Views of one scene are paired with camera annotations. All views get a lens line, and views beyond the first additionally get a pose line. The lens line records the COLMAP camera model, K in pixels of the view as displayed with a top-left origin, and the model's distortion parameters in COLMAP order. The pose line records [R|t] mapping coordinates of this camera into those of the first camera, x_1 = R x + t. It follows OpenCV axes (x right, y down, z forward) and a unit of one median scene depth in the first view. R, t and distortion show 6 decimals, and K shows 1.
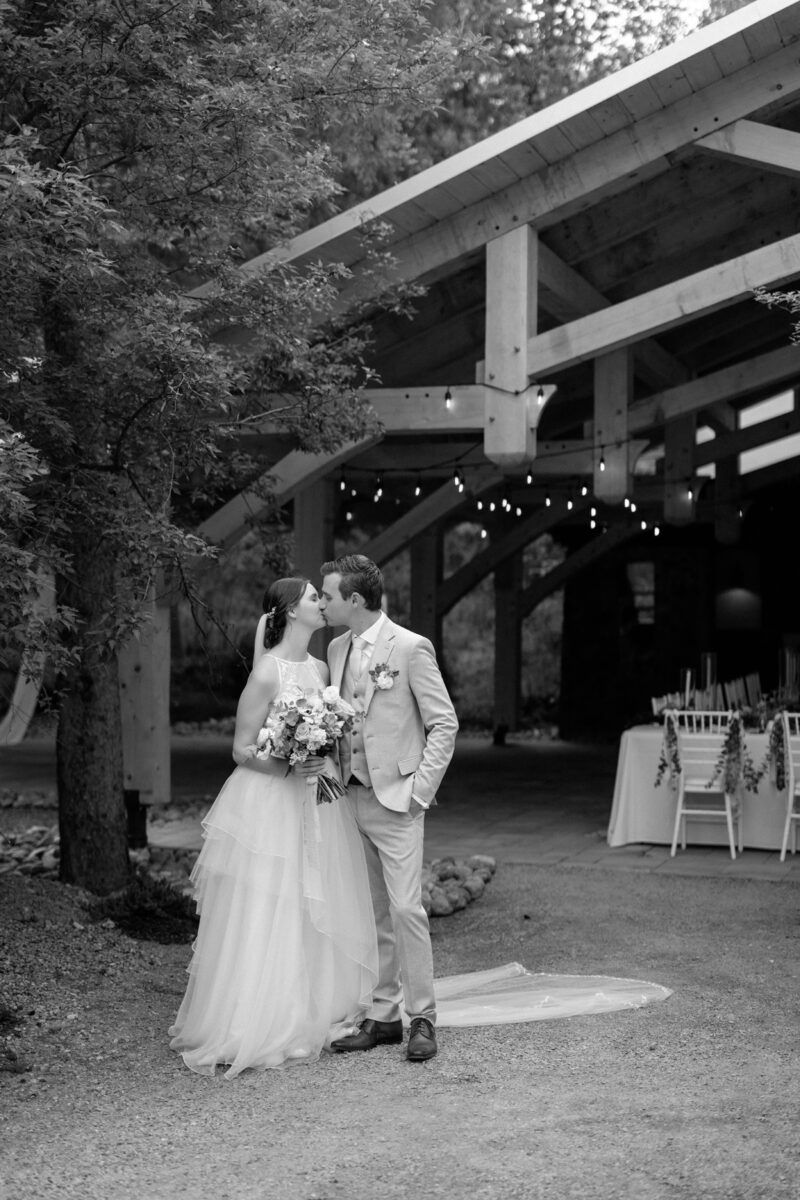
lens RADIAL K [[1772.5, 0, 364.7], [0, 1772.5, 625.7], [0, 0, 1]] dist [0.005804, 0.074194]
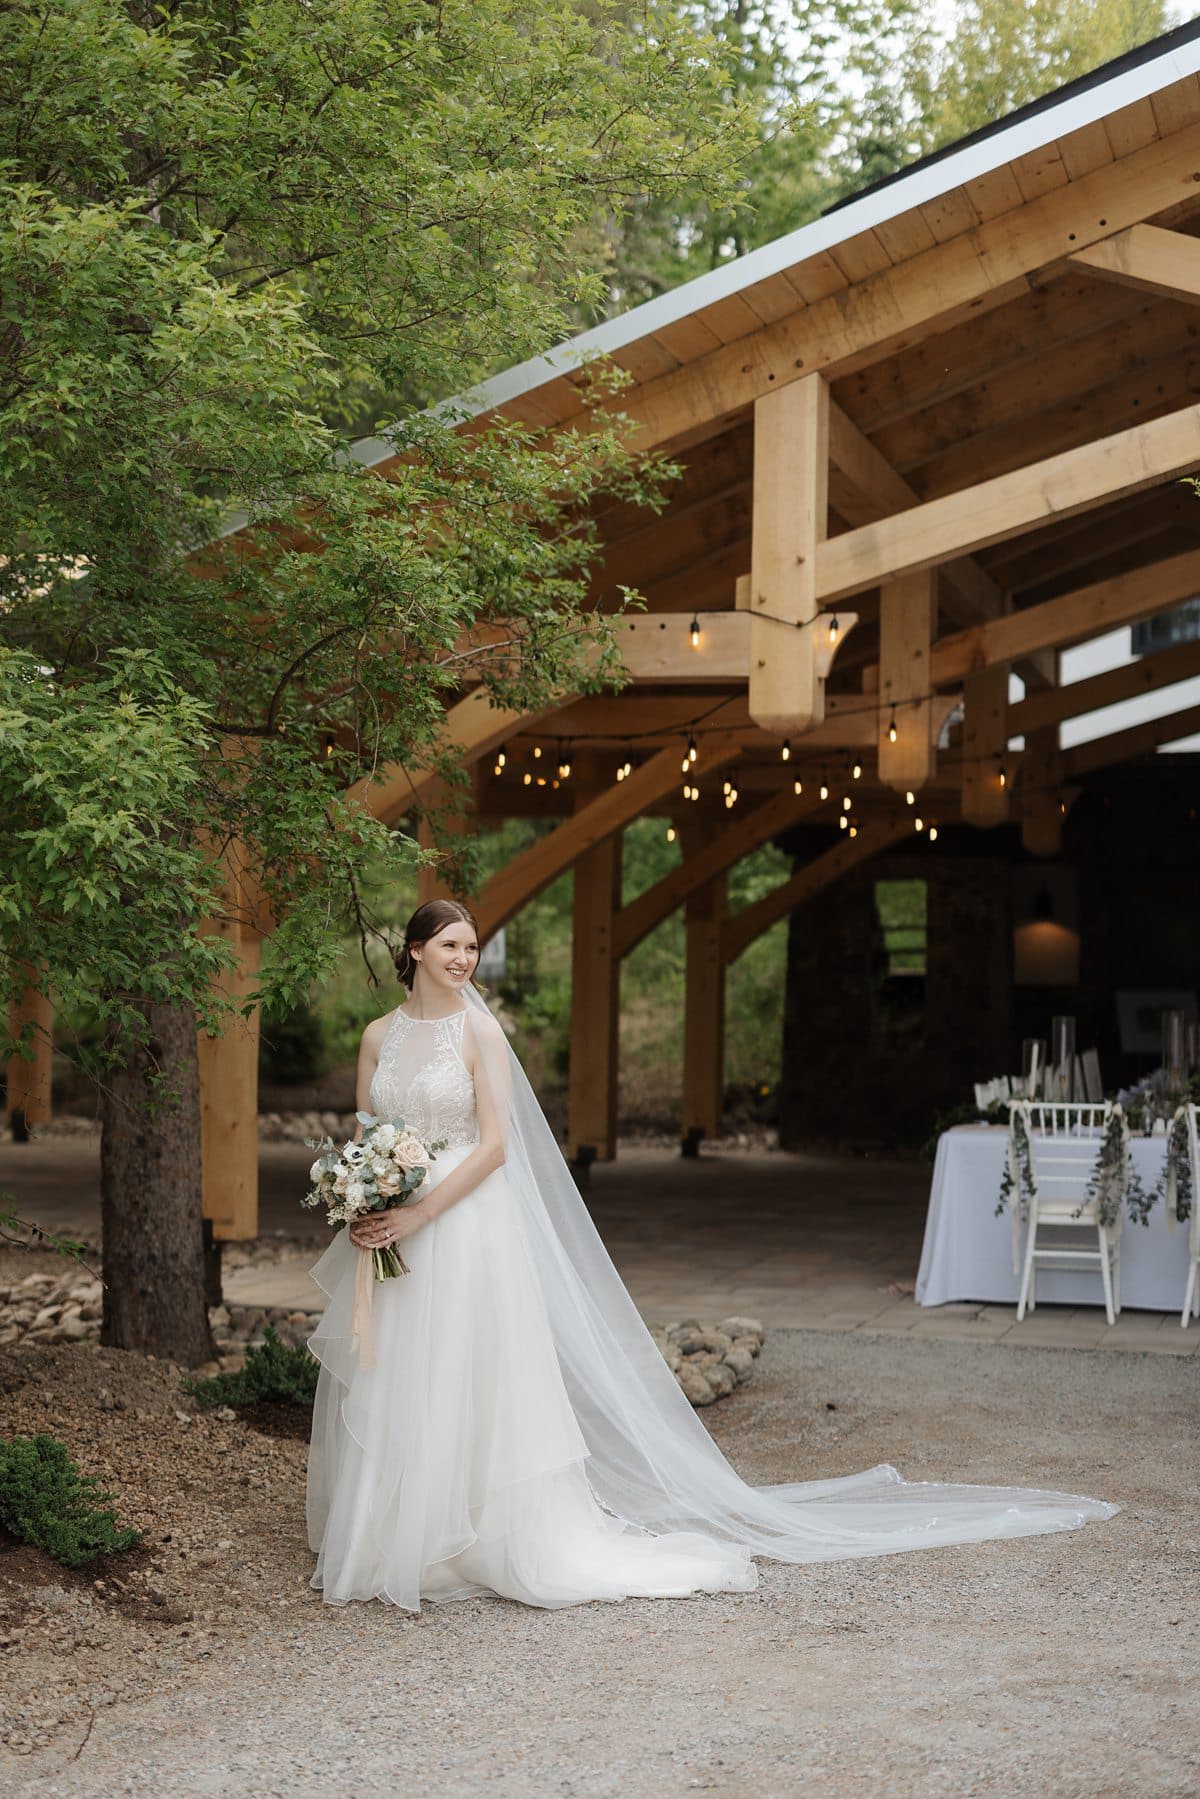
lens RADIAL K [[2767.3, 0, 535.1], [0, 2767.3, 966.4], [0, 0, 1]] dist [0.005703, 0.075569]
pose [[0.998834, 0.008286, 0.047563, -0.061741], [-0.008101, 0.999959, -0.004081, 0.002446], [-0.047595, 0.003691, 0.998860, -0.035962]]
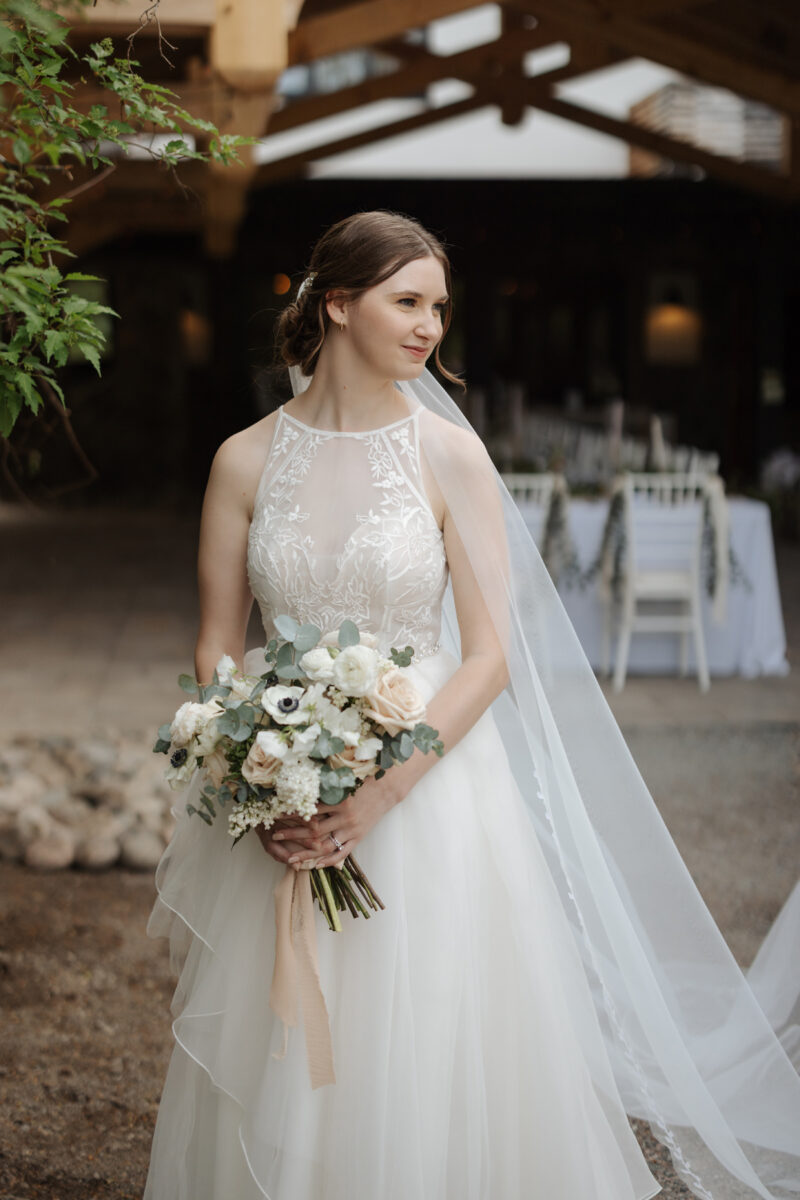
lens RADIAL K [[1857.5, 0, 398.4], [0, 1857.5, 567.5], [0, 0, 1]] dist [0.032506, 0.083865]
pose [[0.908012, -0.050188, 0.415927, -0.149670], [0.004871, 0.993996, 0.109308, 0.003886], [-0.418916, -0.097227, 0.902805, 0.381032]]
